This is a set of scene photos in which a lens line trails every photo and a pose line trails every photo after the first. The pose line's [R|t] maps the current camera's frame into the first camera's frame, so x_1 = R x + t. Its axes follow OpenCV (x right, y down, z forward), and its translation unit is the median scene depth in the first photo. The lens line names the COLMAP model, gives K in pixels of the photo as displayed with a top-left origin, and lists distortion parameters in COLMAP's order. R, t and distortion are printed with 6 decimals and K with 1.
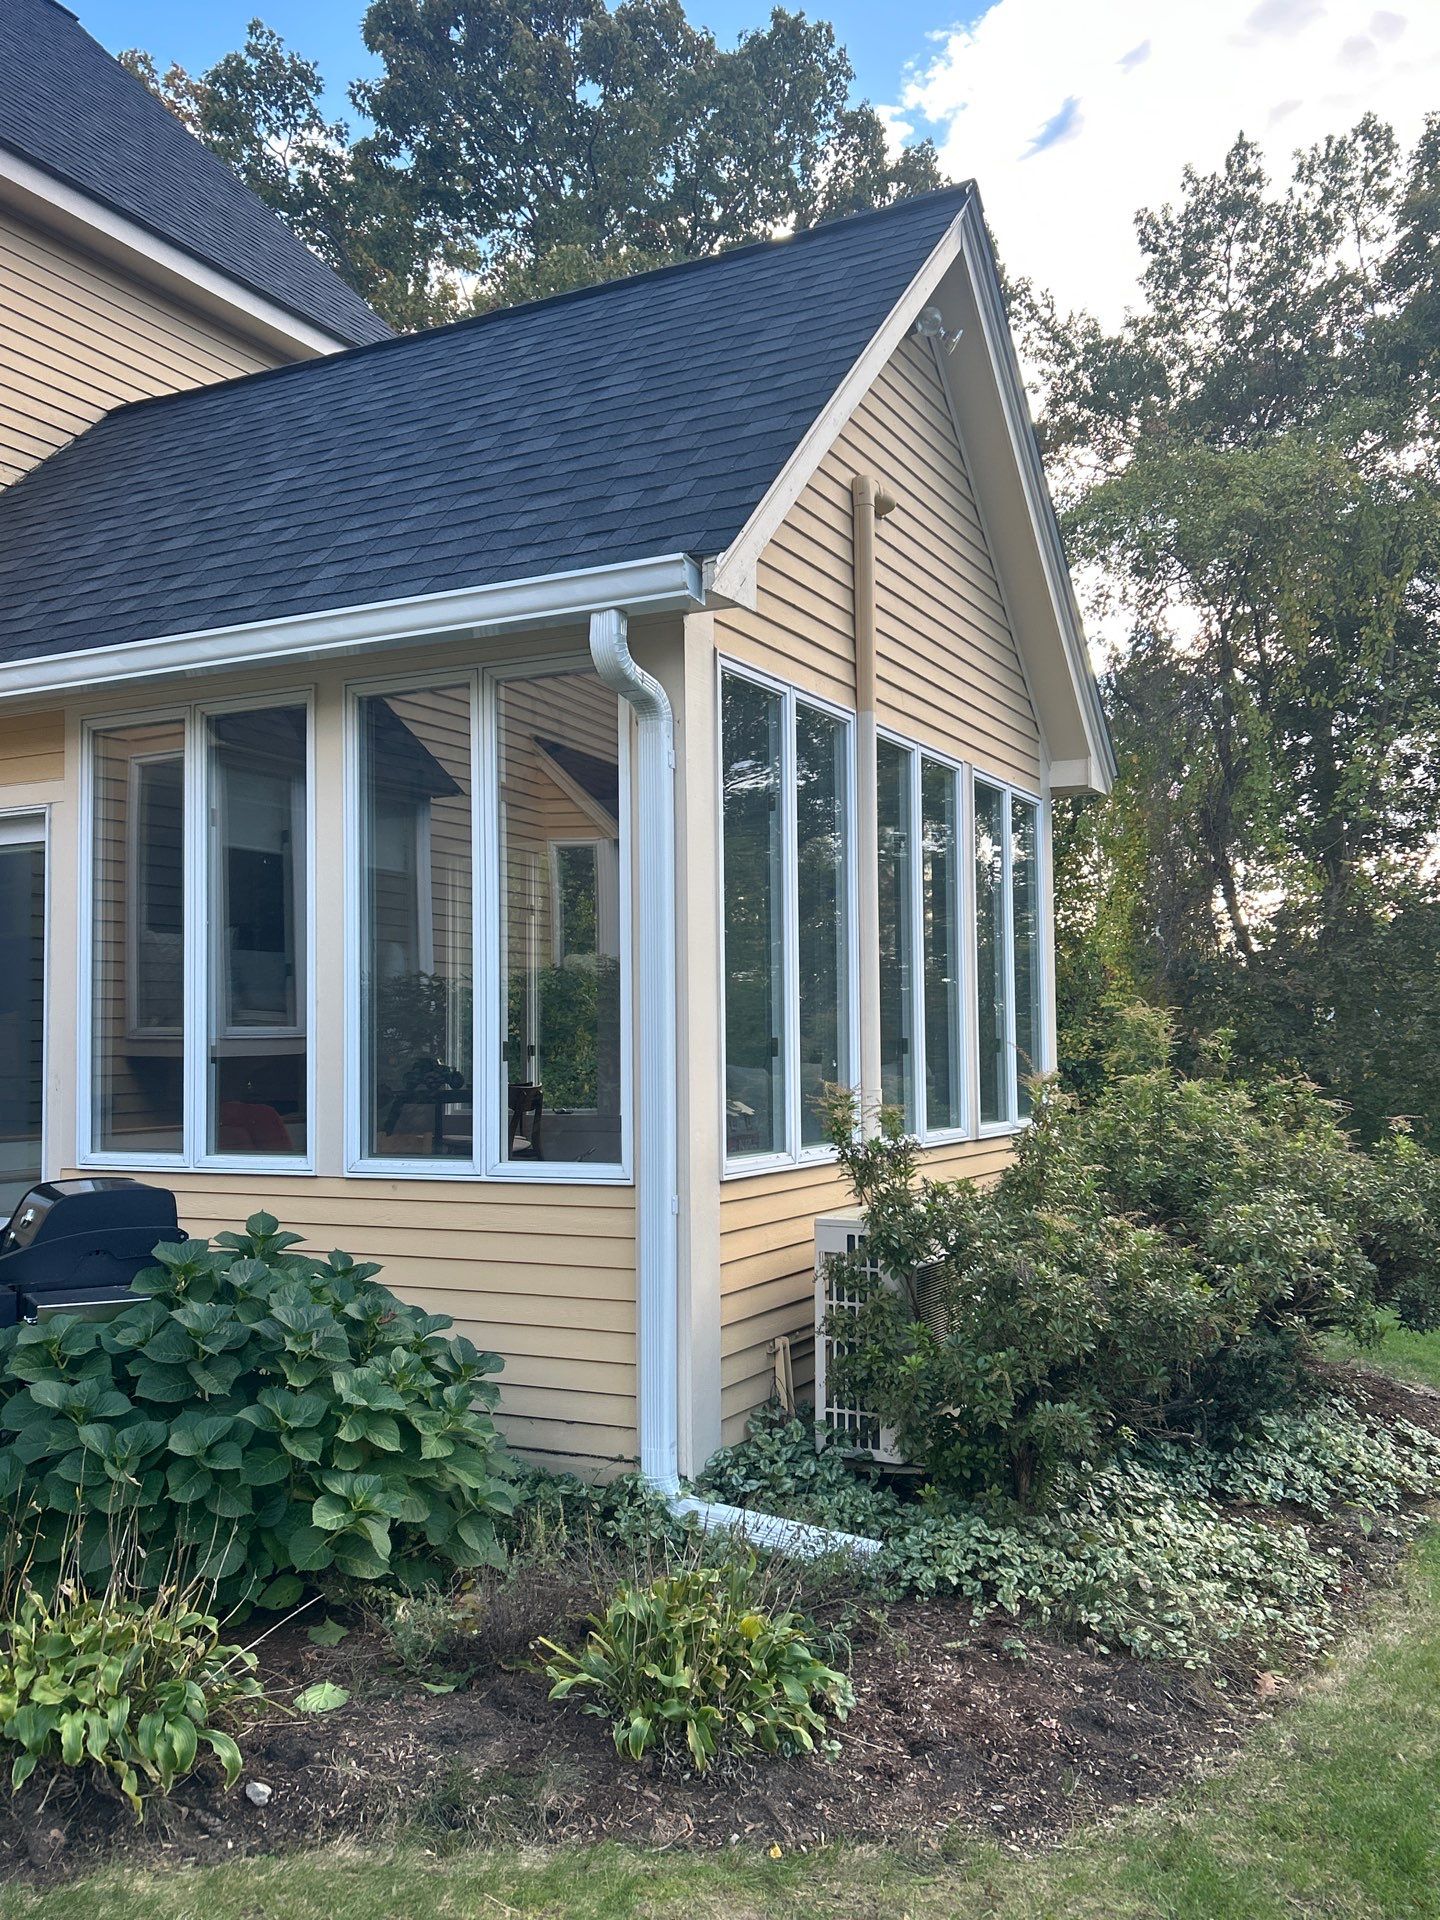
lens RADIAL K [[1627.5, 0, 720.0], [0, 1627.5, 960.0], [0, 0, 1]] dist [0.006230, 0.002150]
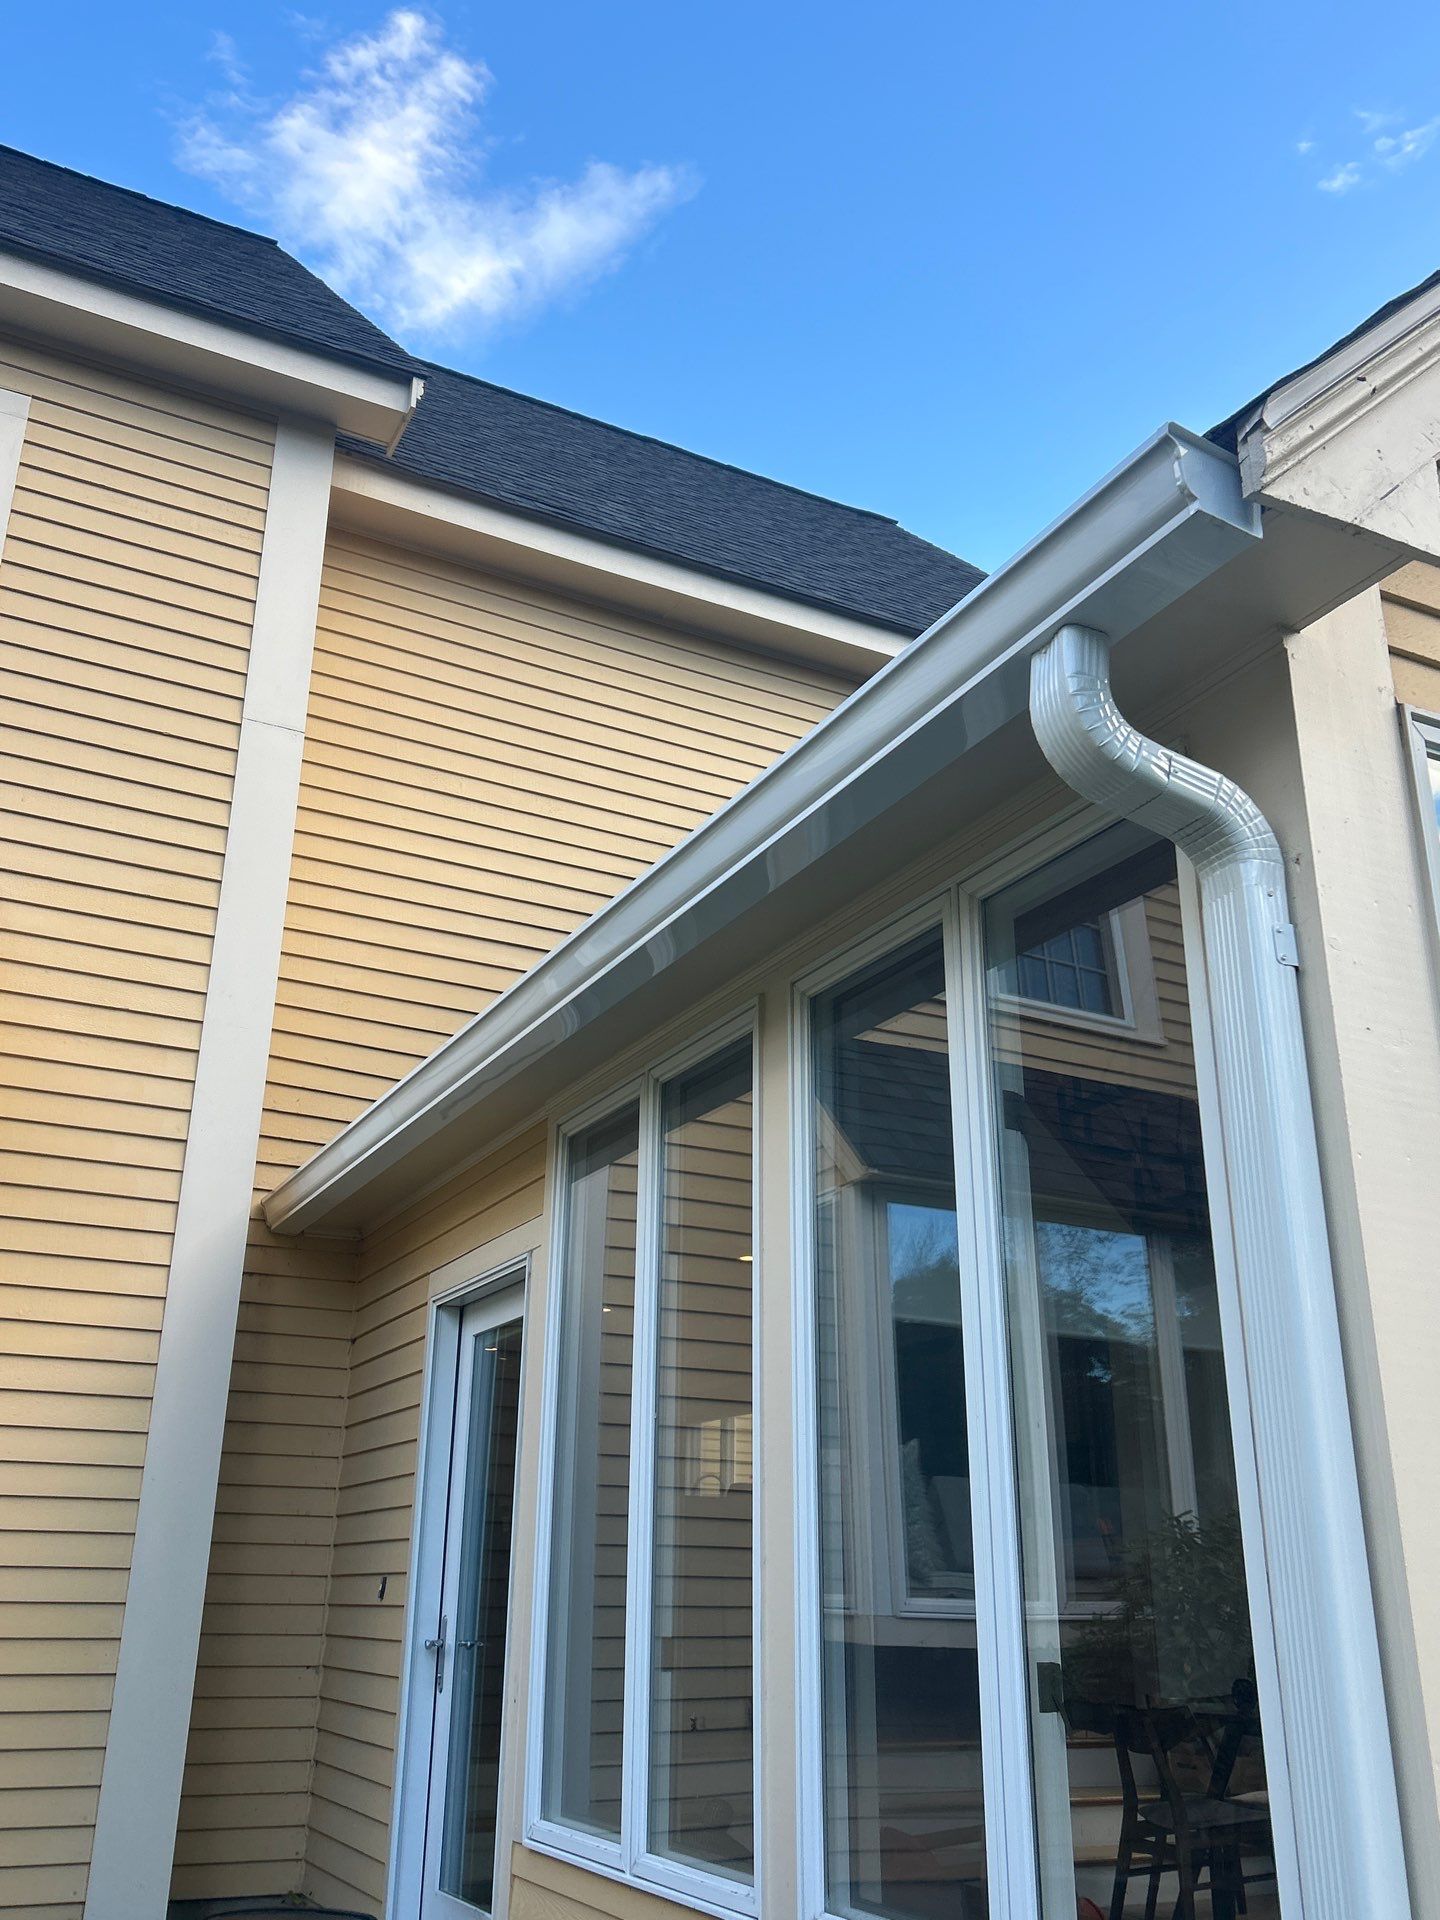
lens RADIAL K [[1627.5, 0, 720.0], [0, 1627.5, 960.0], [0, 0, 1]] dist [0.006230, 0.002150]
pose [[0.814505, -0.189198, -0.548439, 0.075691], [0.006932, 0.948436, -0.316892, 0.007691], [0.580115, 0.254309, 0.773818, 0.580115]]
